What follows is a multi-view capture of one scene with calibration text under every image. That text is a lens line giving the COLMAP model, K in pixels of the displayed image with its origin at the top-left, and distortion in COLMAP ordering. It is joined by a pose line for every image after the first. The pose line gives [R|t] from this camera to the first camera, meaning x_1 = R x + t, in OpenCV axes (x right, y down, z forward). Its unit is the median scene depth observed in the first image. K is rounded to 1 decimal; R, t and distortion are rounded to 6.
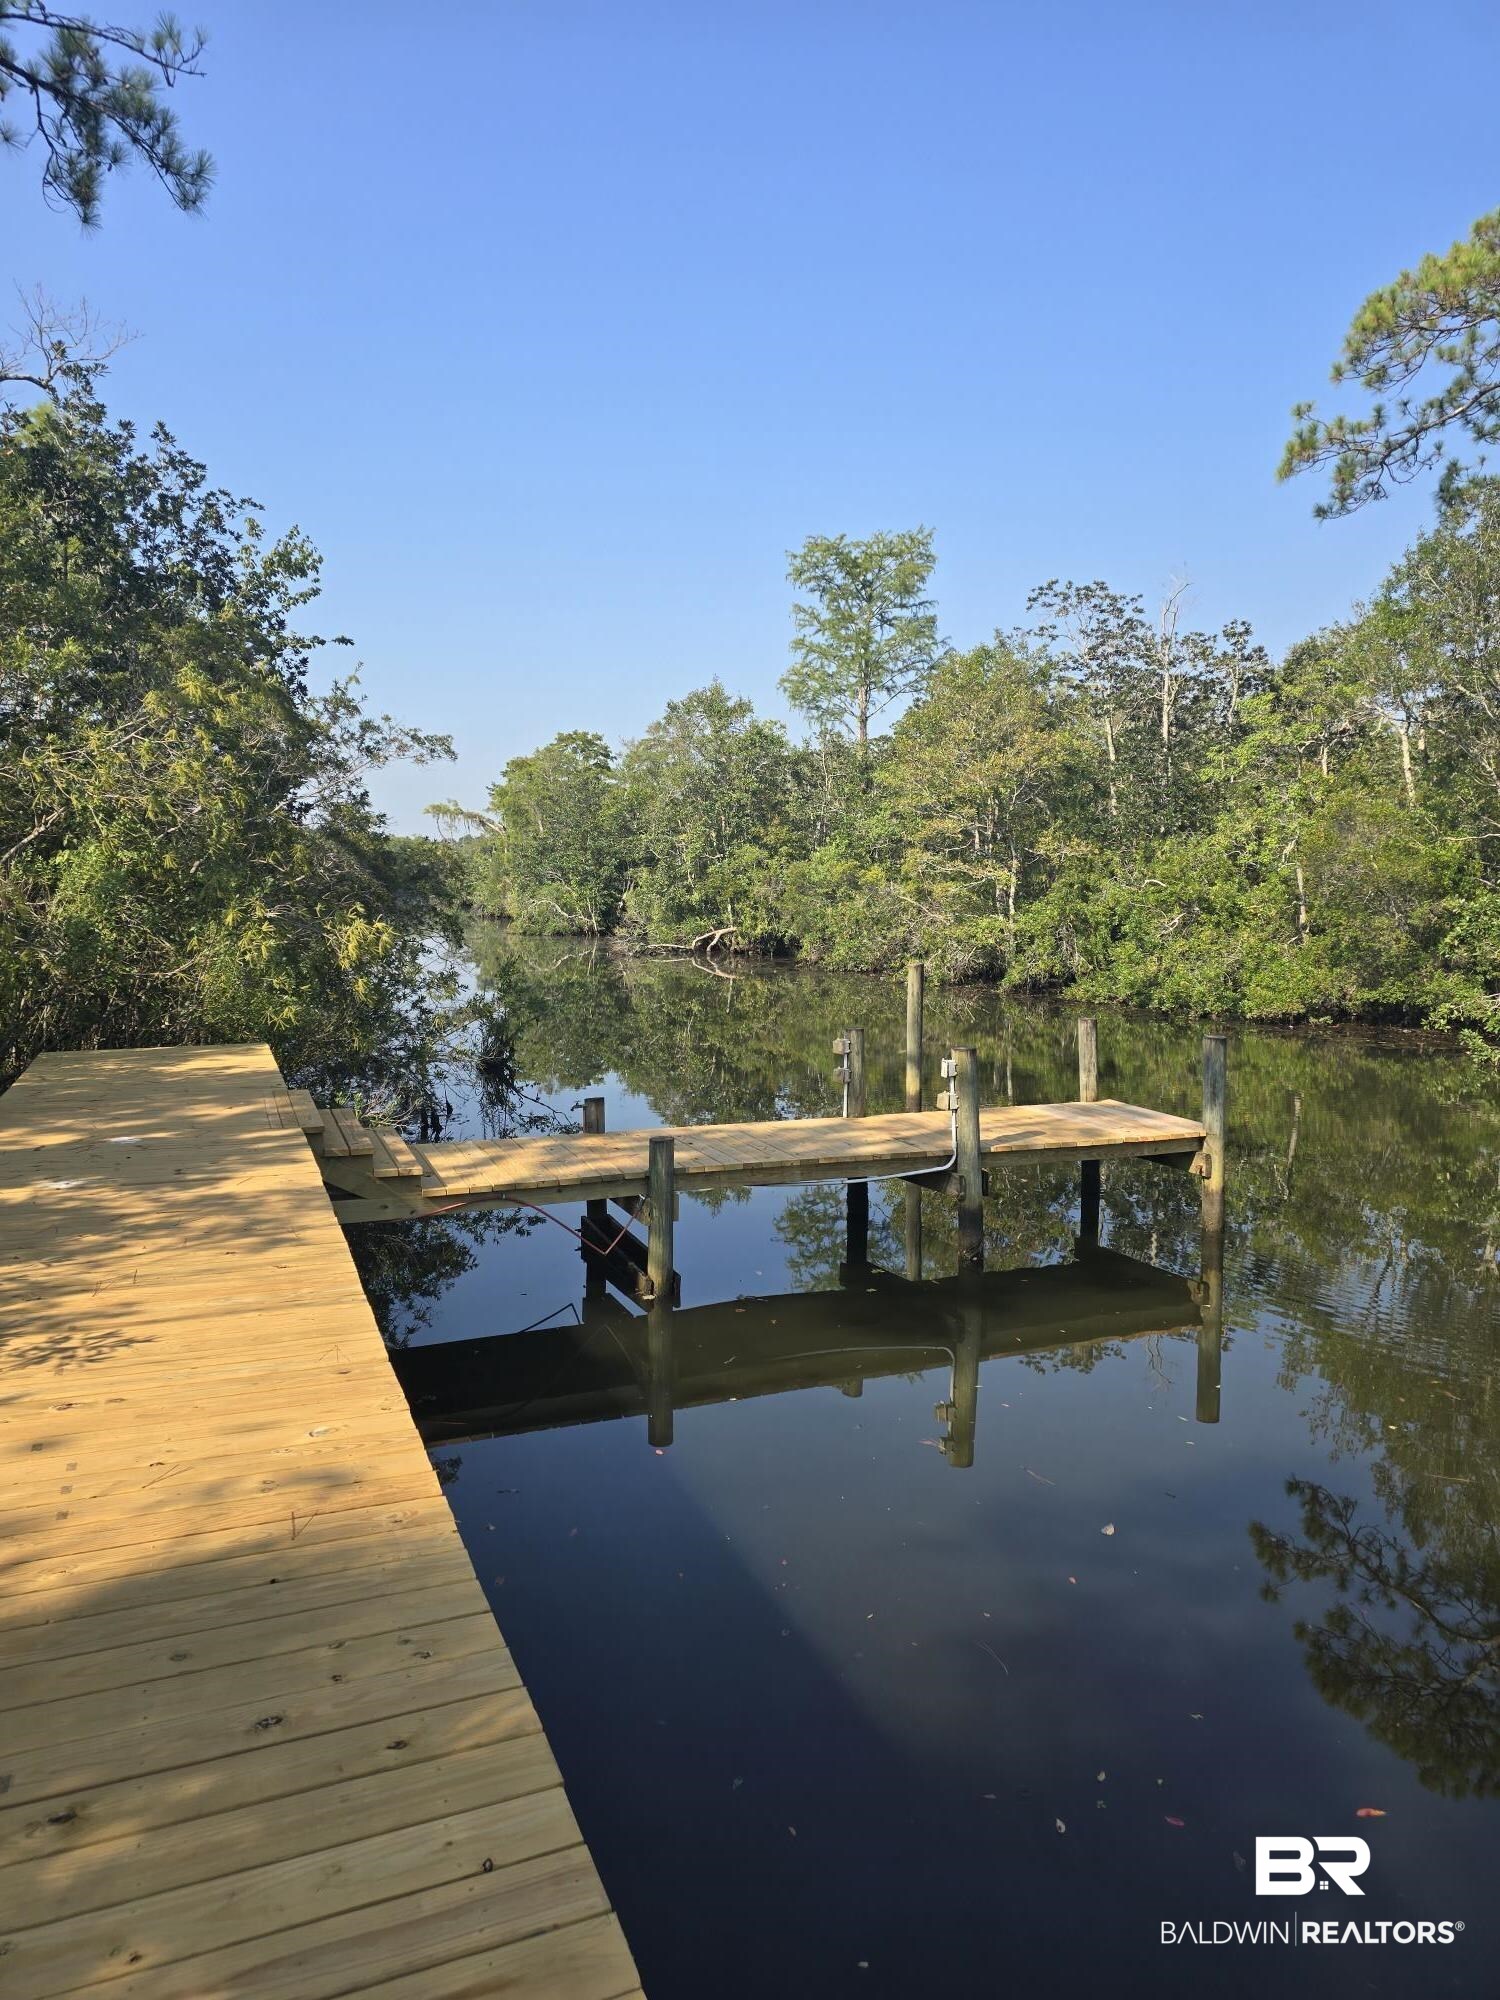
lens RADIAL K [[1328.8, 0, 746.2], [0, 1328.8, 972.2], [0, 0, 1]] dist [0.077611, -0.070643]
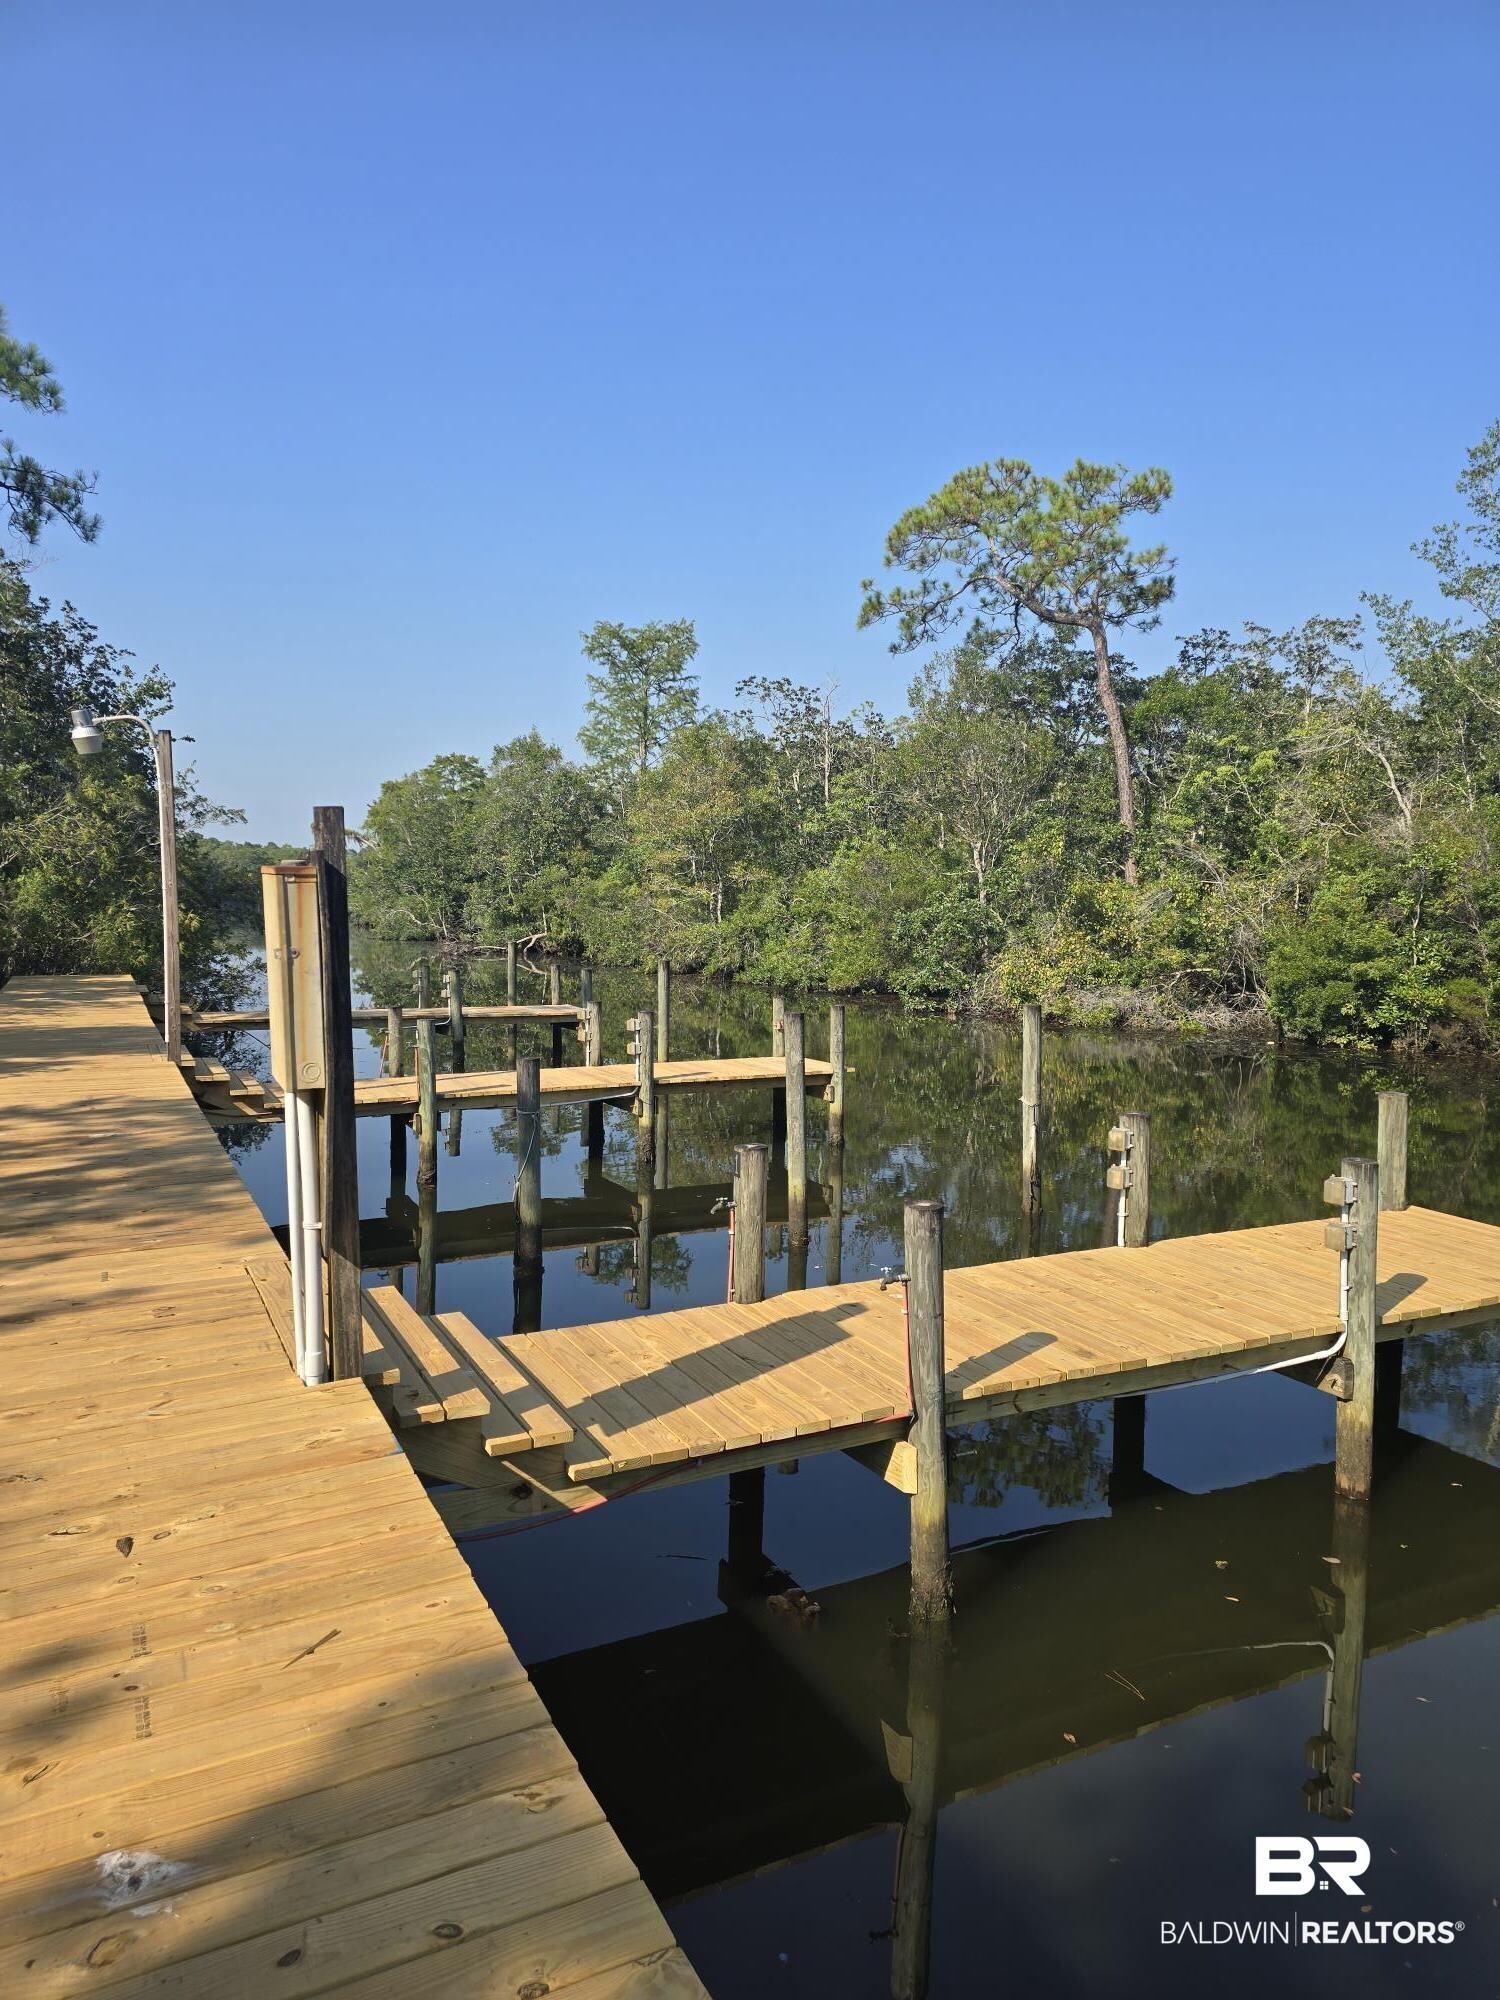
lens RADIAL K [[1362.4, 0, 788.8], [0, 1362.4, 999.5], [0, 0, 1]] dist [0.078238, -0.064580]
pose [[0.996556, 0.003514, 0.082851, 0.161096], [-0.004127, 0.999965, 0.007228, 0.026202], [-0.082822, -0.007545, 0.996536, -0.405467]]
